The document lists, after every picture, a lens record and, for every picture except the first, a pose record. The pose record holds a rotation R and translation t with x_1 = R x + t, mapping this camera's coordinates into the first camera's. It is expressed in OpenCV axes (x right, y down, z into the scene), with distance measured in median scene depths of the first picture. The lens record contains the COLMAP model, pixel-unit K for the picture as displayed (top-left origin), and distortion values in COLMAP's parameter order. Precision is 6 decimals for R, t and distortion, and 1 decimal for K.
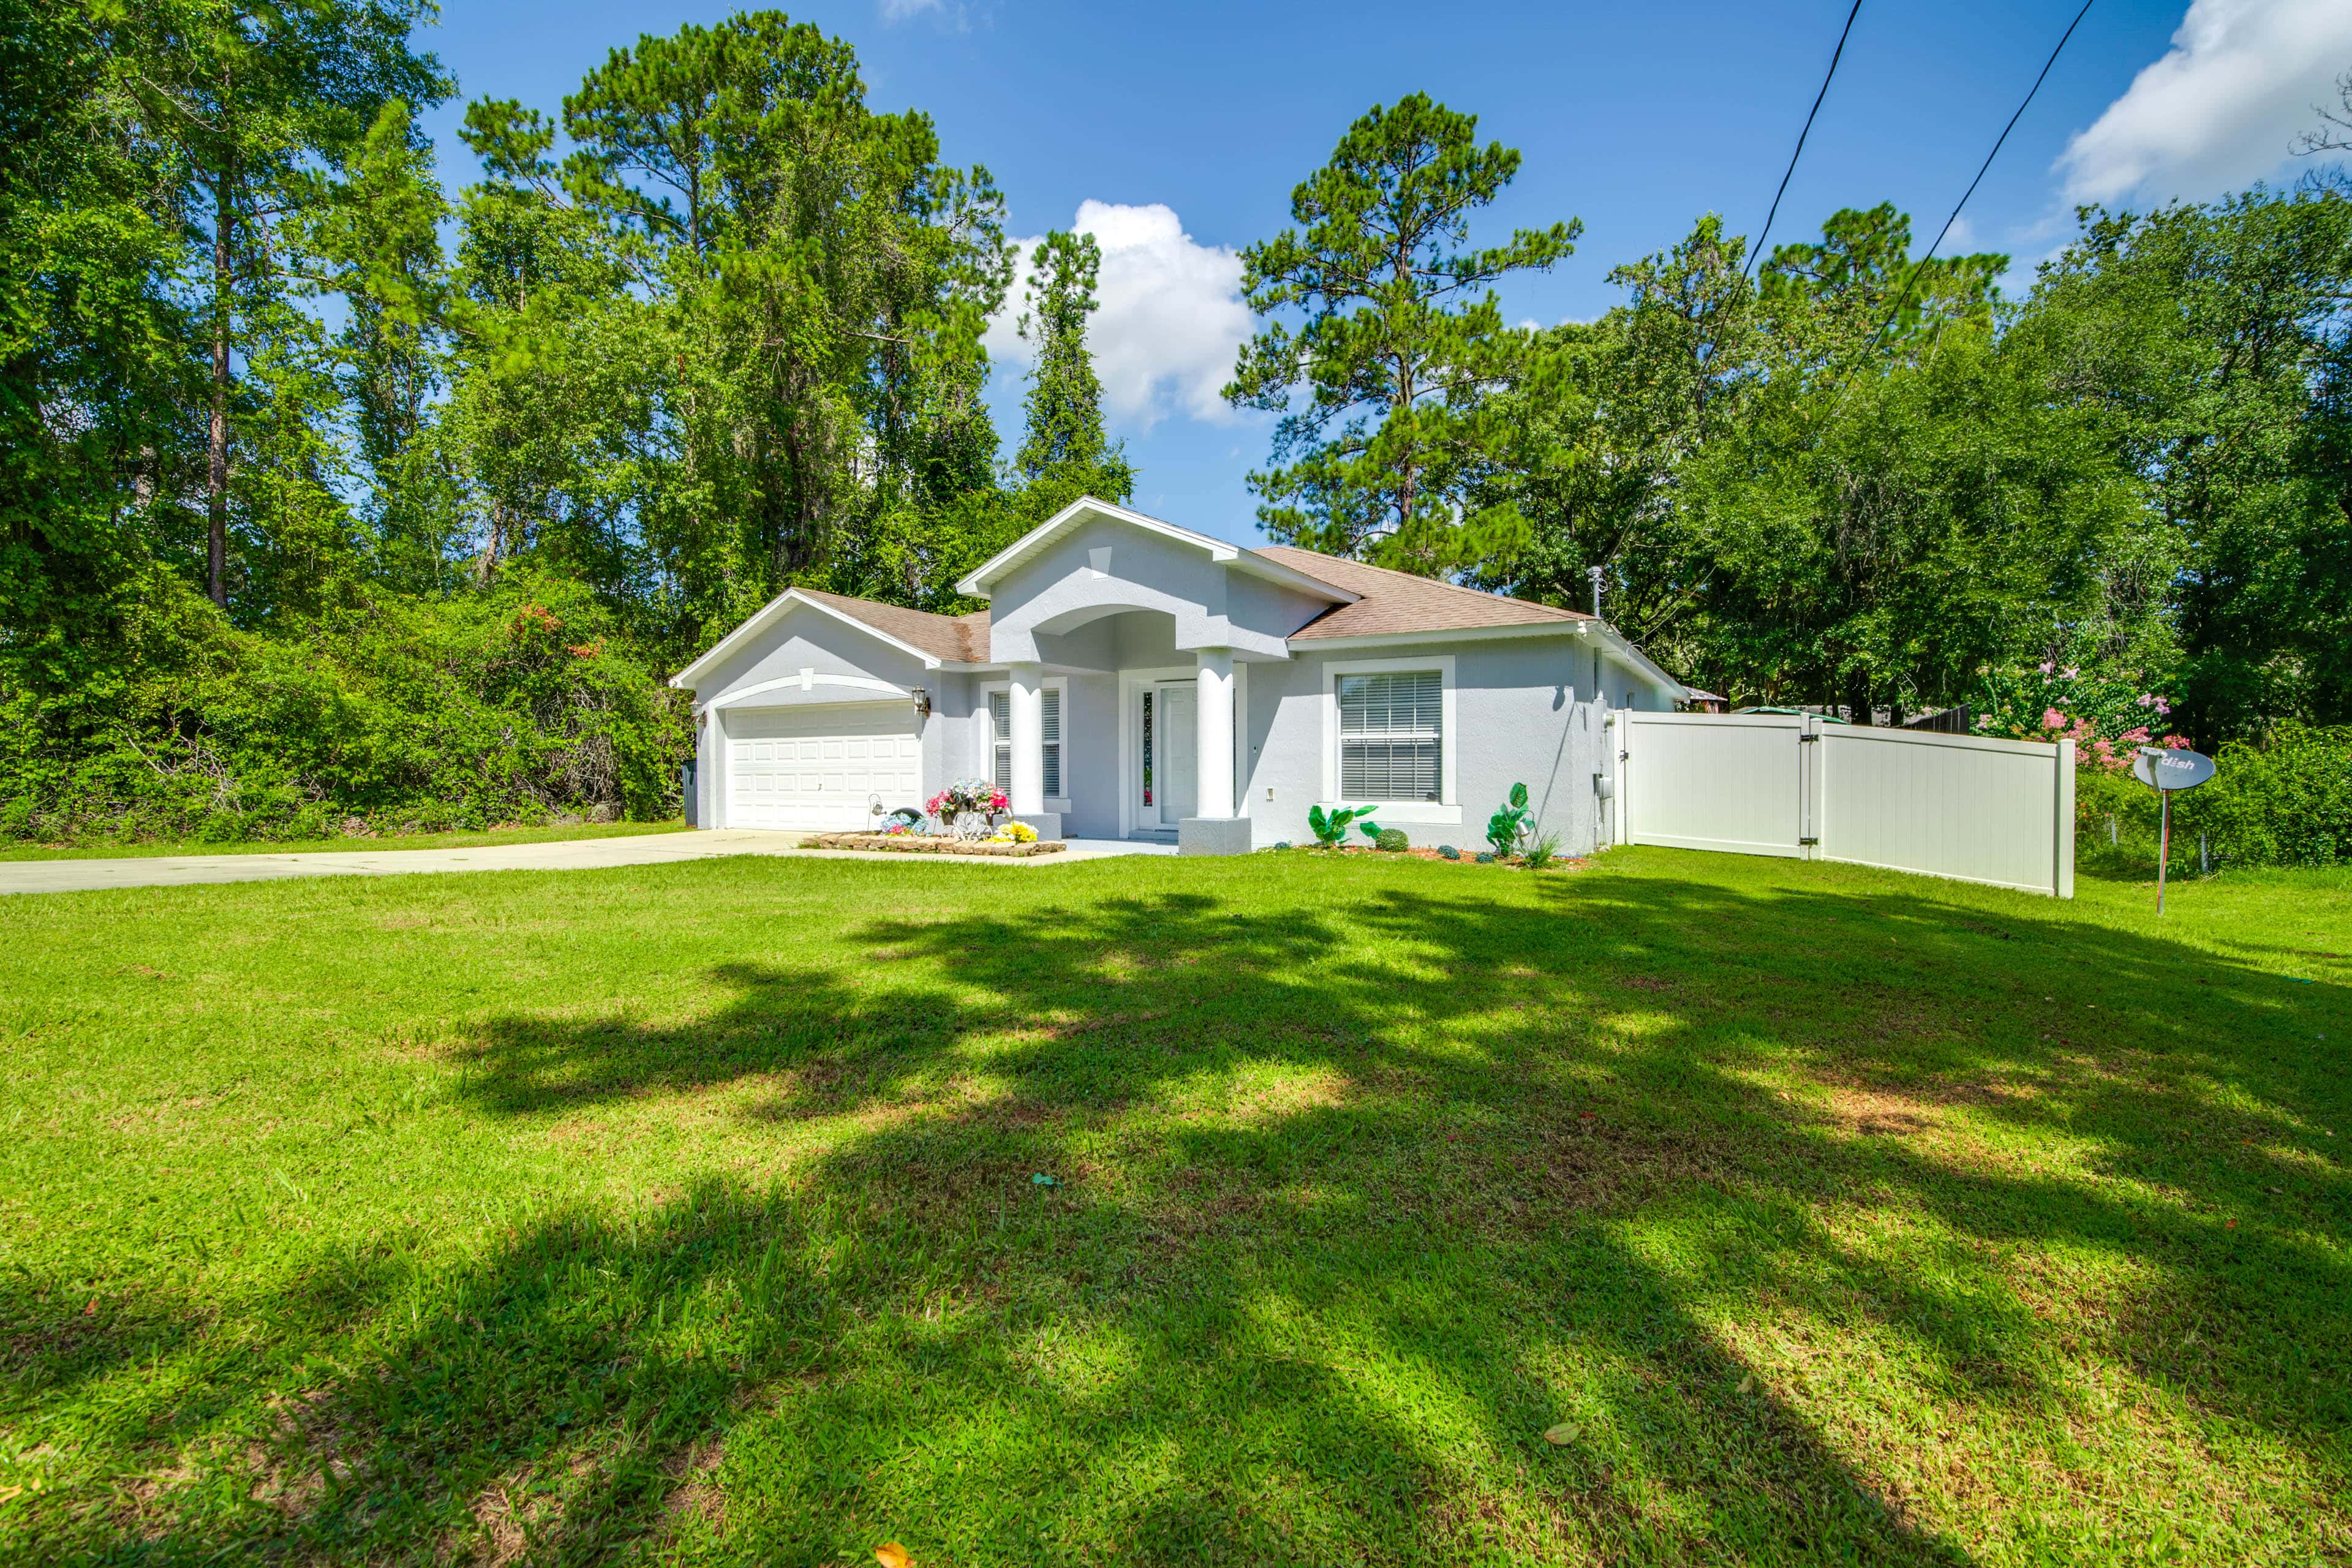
lens RADIAL K [[1091.7, 0, 1161.1], [0, 1091.7, 778.6], [0, 0, 1]] dist [-0.027005, 0.012496]
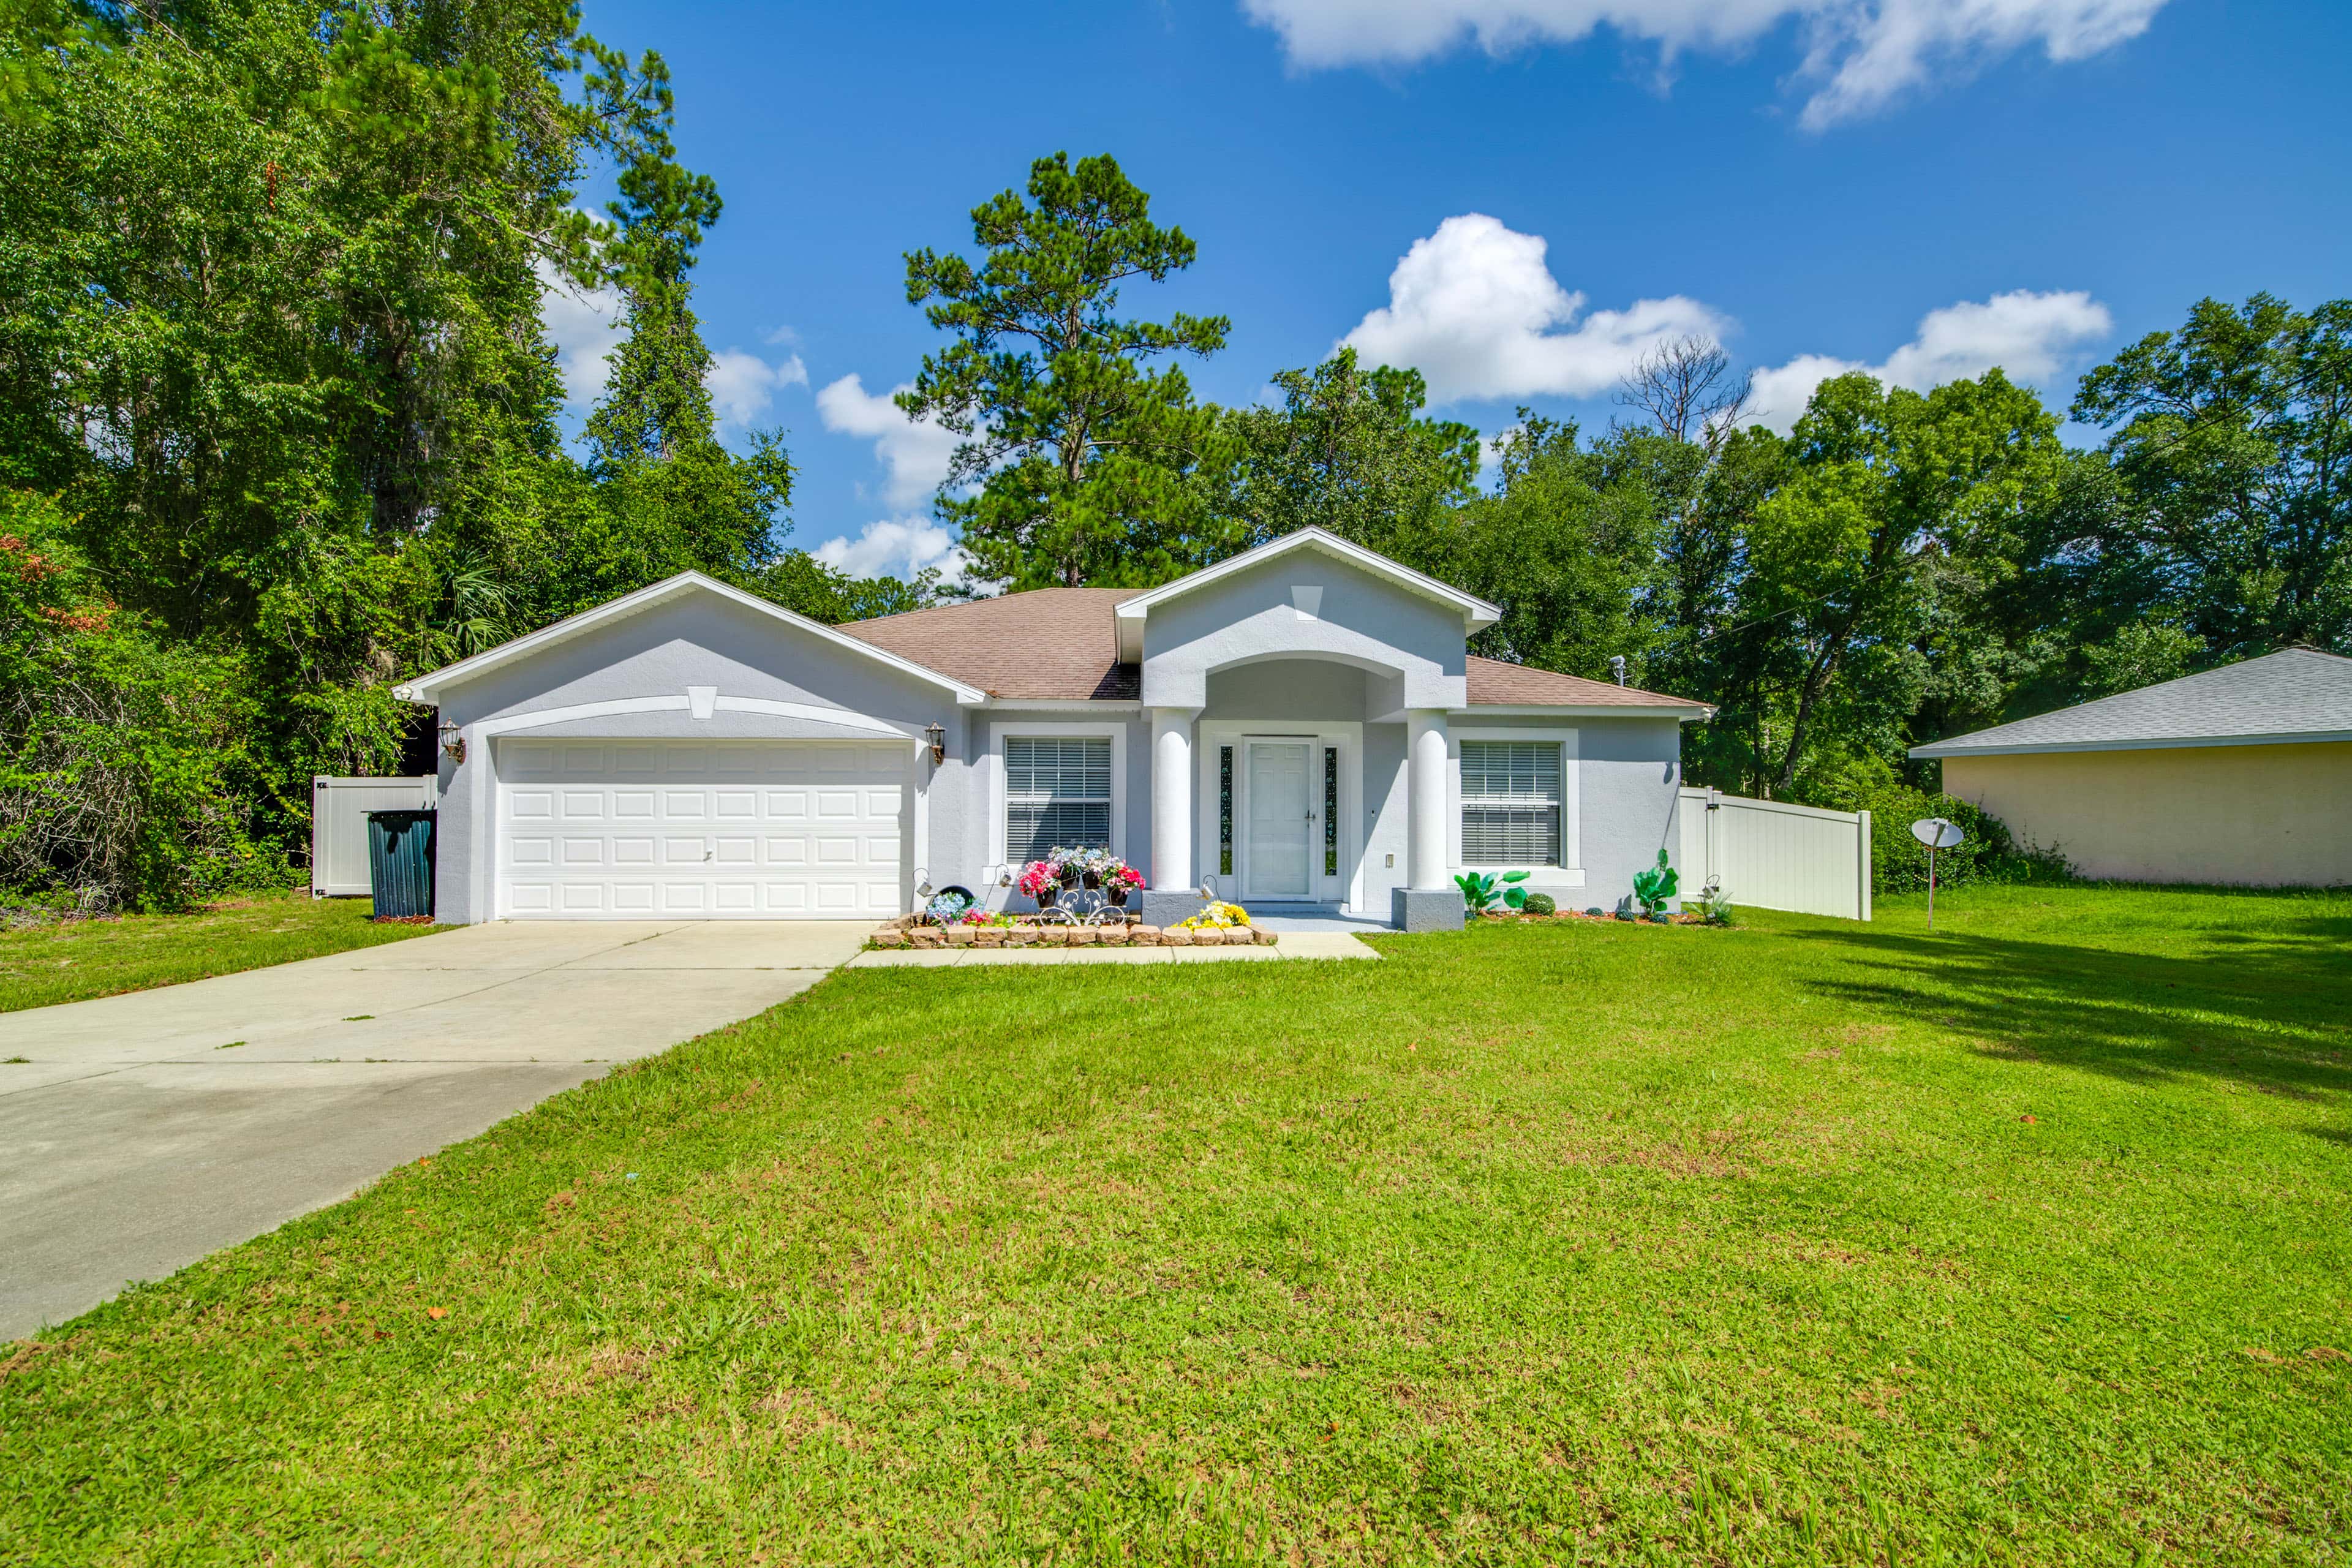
lens RADIAL K [[1091.7, 0, 1161.1], [0, 1091.7, 778.6], [0, 0, 1]] dist [-0.027005, 0.012496]
pose [[0.815698, 0.022748, 0.578031, -0.586672], [-0.001691, 0.999316, -0.036940, -0.020249], [-0.578476, 0.029154, 0.815178, 0.311219]]
